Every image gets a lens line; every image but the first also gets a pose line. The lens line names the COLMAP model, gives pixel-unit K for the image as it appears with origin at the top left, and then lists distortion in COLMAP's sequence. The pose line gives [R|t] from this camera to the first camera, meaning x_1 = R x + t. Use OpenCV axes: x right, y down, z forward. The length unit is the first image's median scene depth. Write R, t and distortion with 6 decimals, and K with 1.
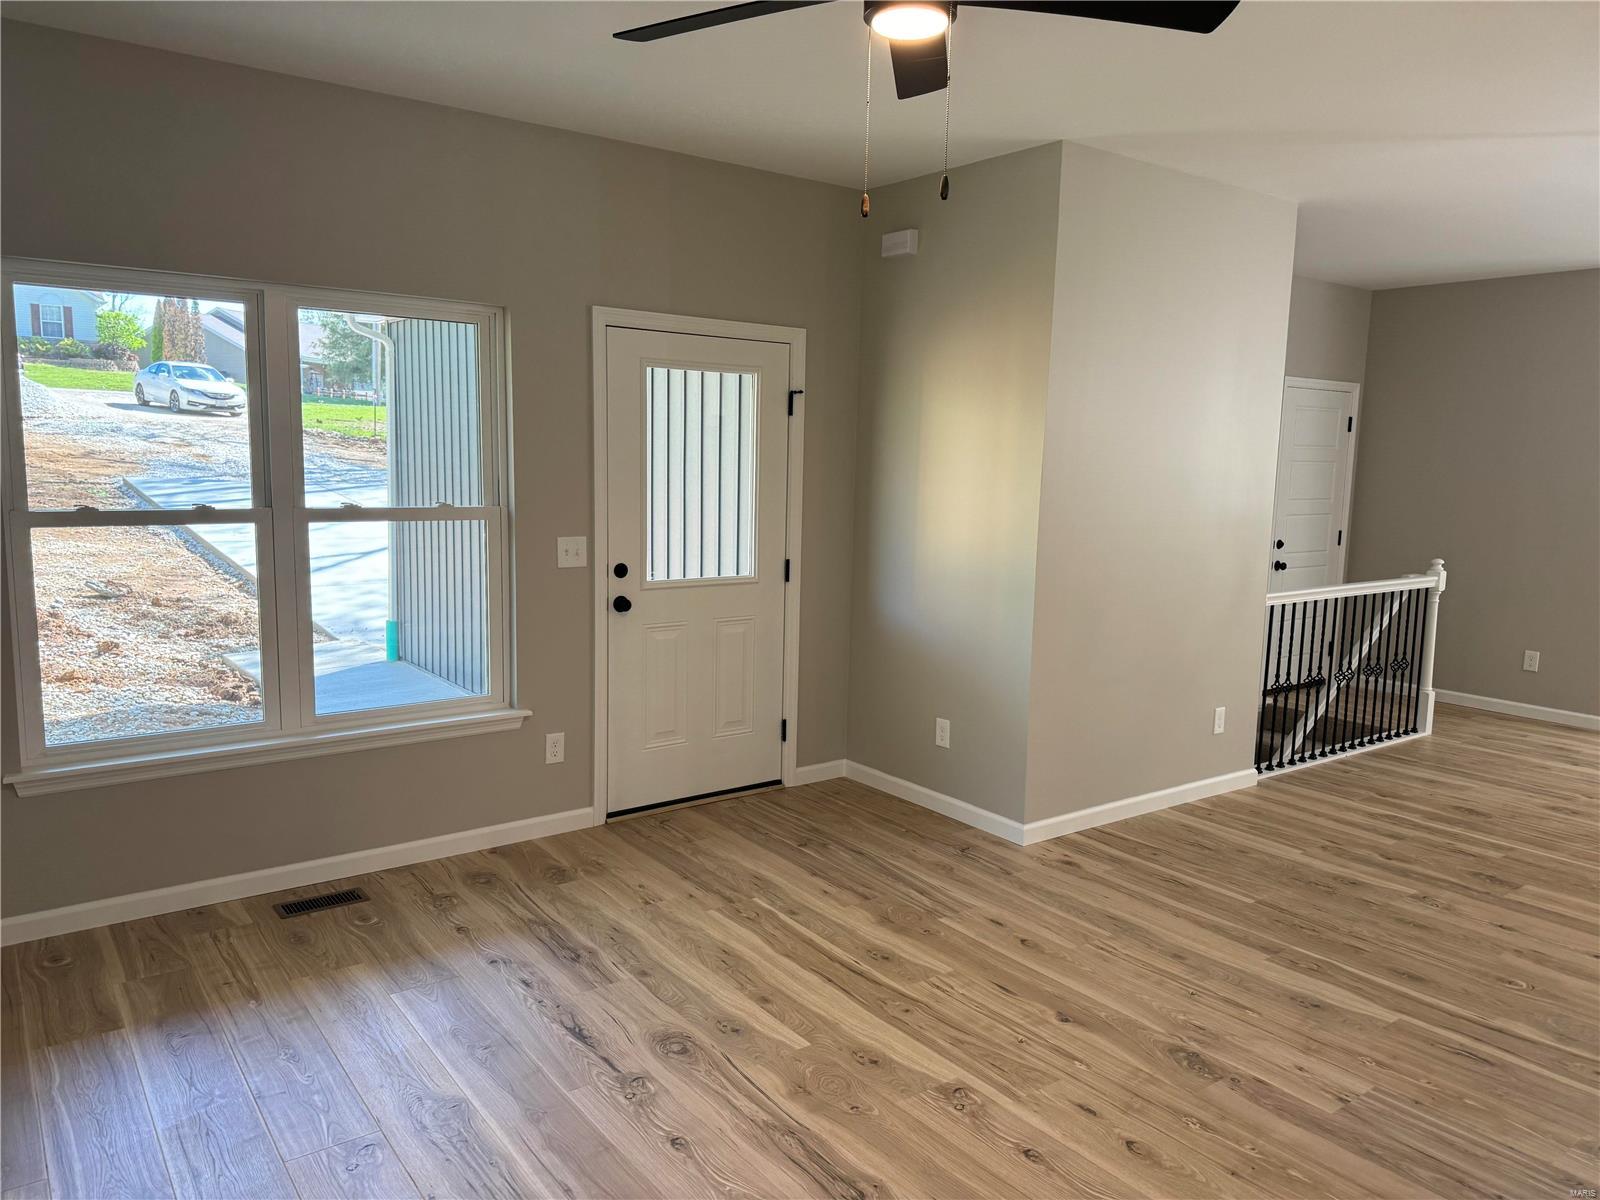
lens RADIAL K [[1124.4, 0, 792.7], [0, 1124.4, 590.7], [0, 0, 1]] dist [0.066120, -0.079841]
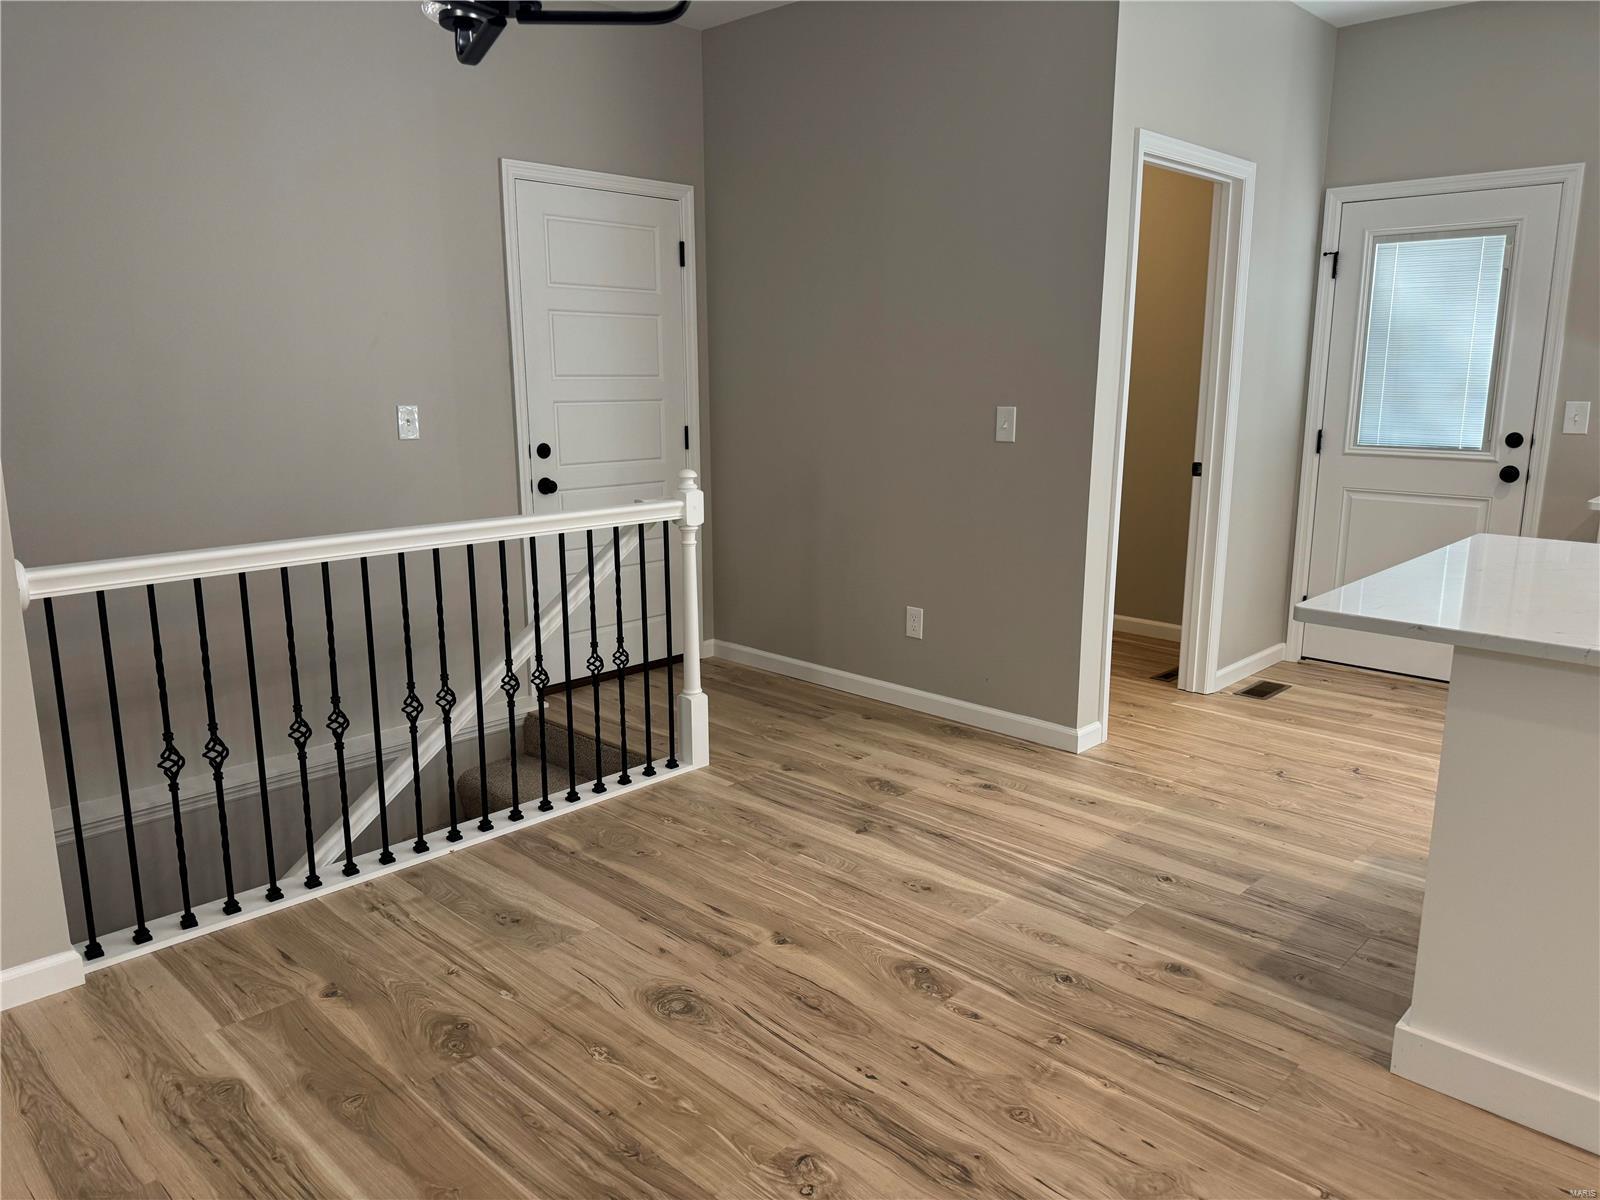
lens RADIAL K [[1124.4, 0, 791.7], [0, 1124.4, 594.6], [0, 0, 1]] dist [0.066120, -0.079841]
pose [[0.986102, -0.057257, 0.155961, 0.904369], [0.044118, 0.995279, 0.086444, -0.020022], [-0.160175, -0.078362, 0.983973, 0.739200]]
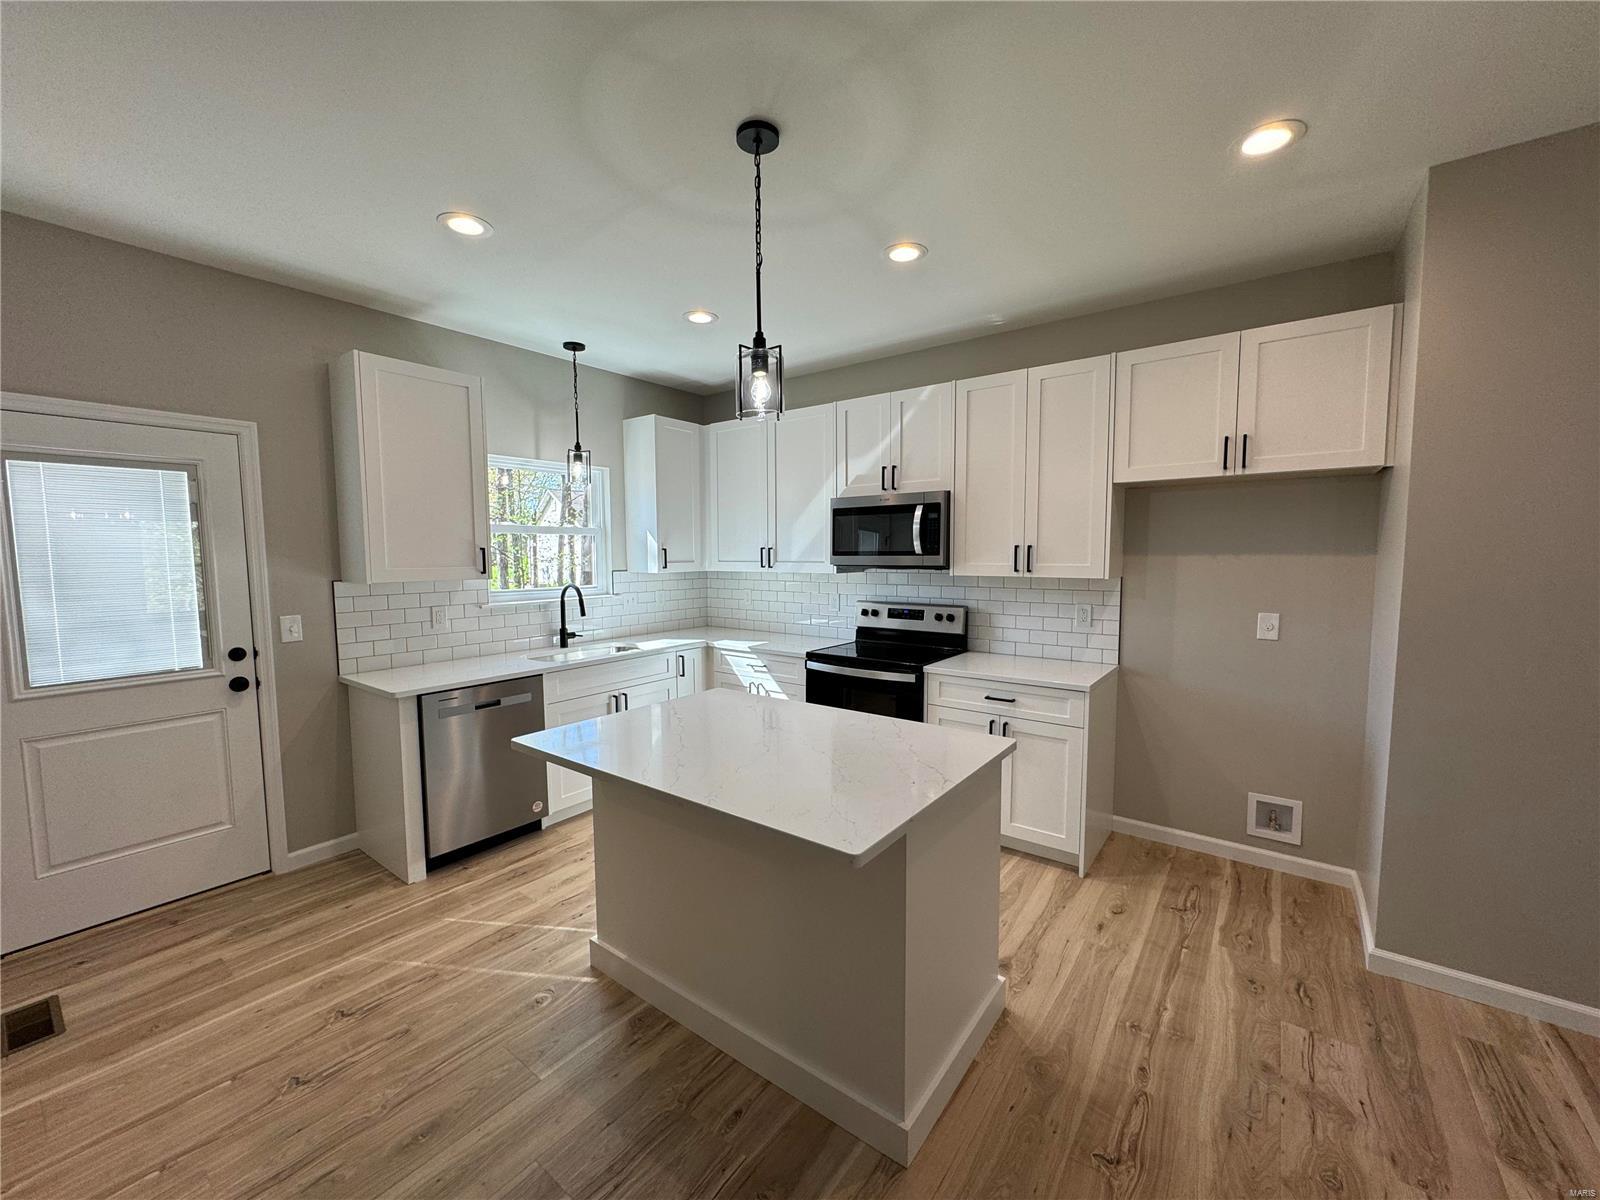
lens RADIAL K [[637.4, 0, 805.3], [0, 637.4, 599.8], [0, 0, 1]] dist [-0.003328, 0.000839]
pose [[-0.285890, -0.098152, 0.953223, 0.952879], [0.116047, 0.983873, 0.136113, -0.131313], [-0.951210, 0.149532, -0.269889, 1.363171]]
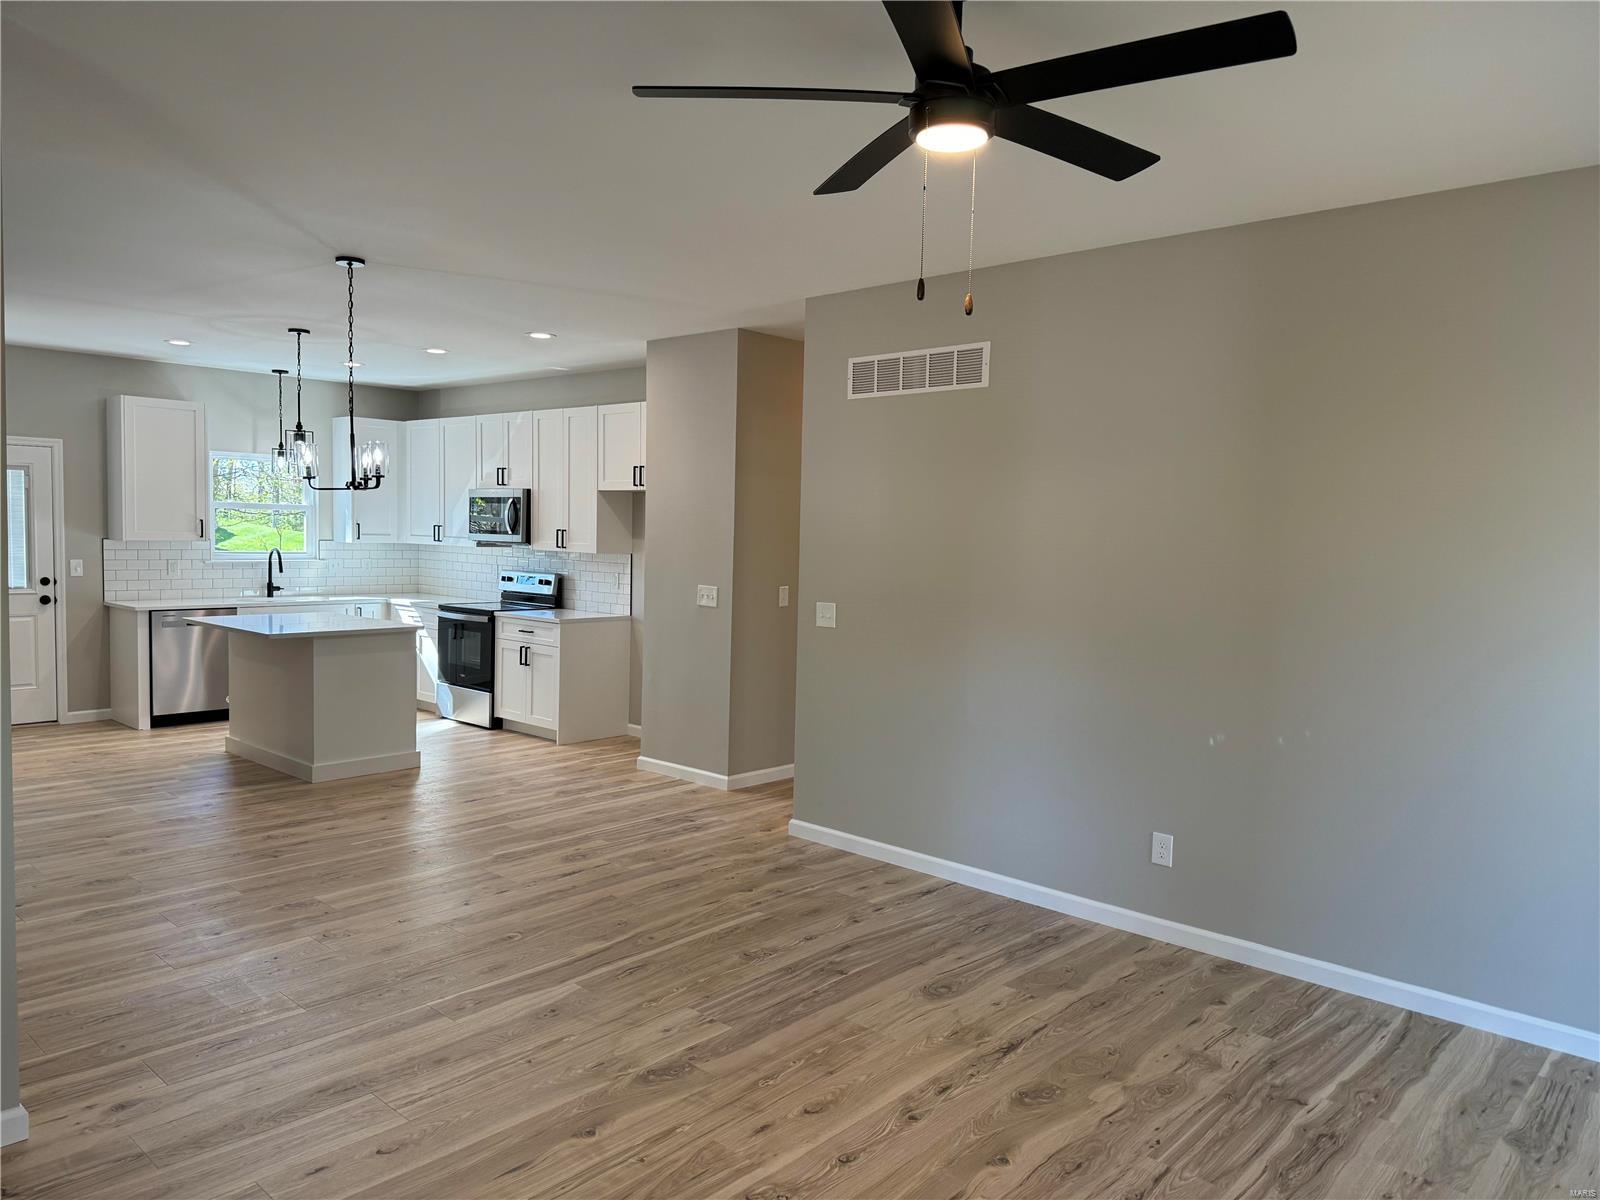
lens RADIAL K [[1124.4, 0, 800.4], [0, 1124.4, 599.0], [0, 0, 1]] dist [0.066120, -0.079841]
pose [[-0.188585, -0.090001, 0.977924, -0.545552], [0.093900, 0.989577, 0.109182, -0.112885], [-0.977557, 0.112417, -0.178168, 0.790707]]
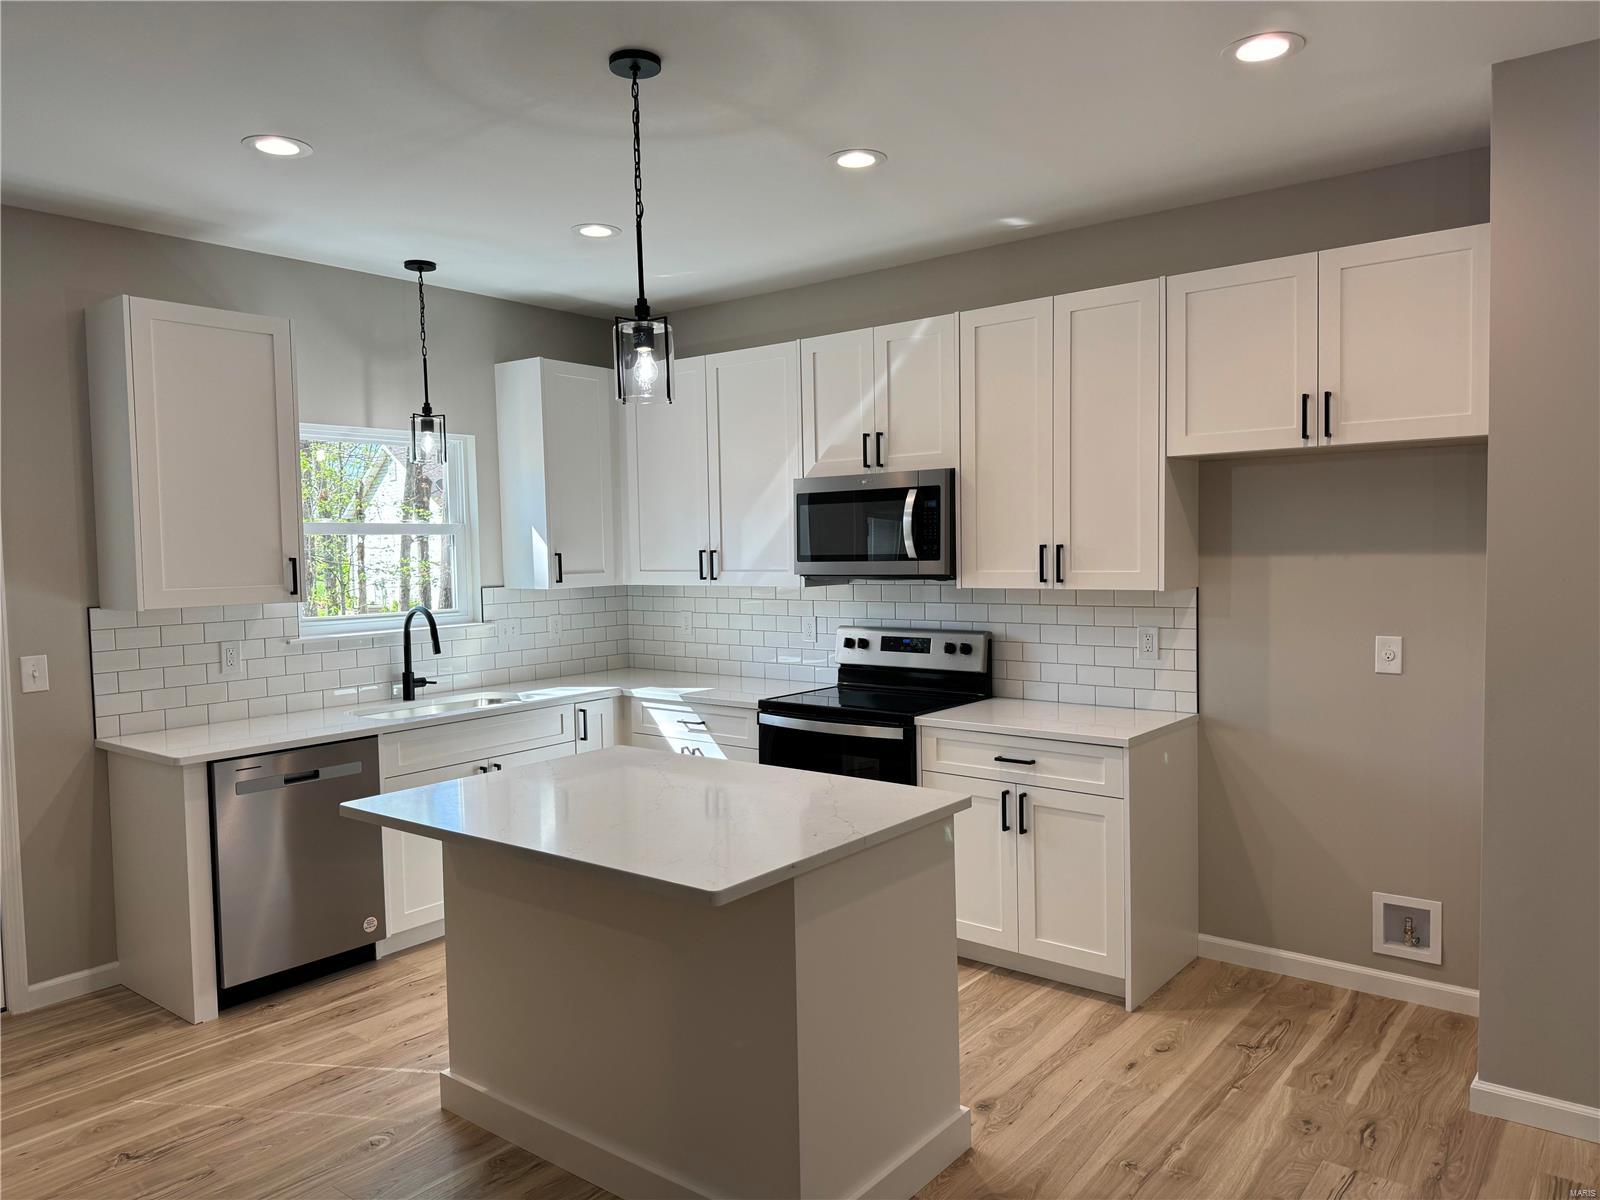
lens RADIAL K [[1124.4, 0, 809.7], [0, 1124.4, 602.3], [0, 0, 1]] dist [0.066120, -0.079841]
pose [[-0.263333, -0.072289, 0.961993, 0.715466], [0.131473, 0.985195, 0.110021, -0.147283], [-0.955704, 0.155448, -0.249930, 1.339927]]
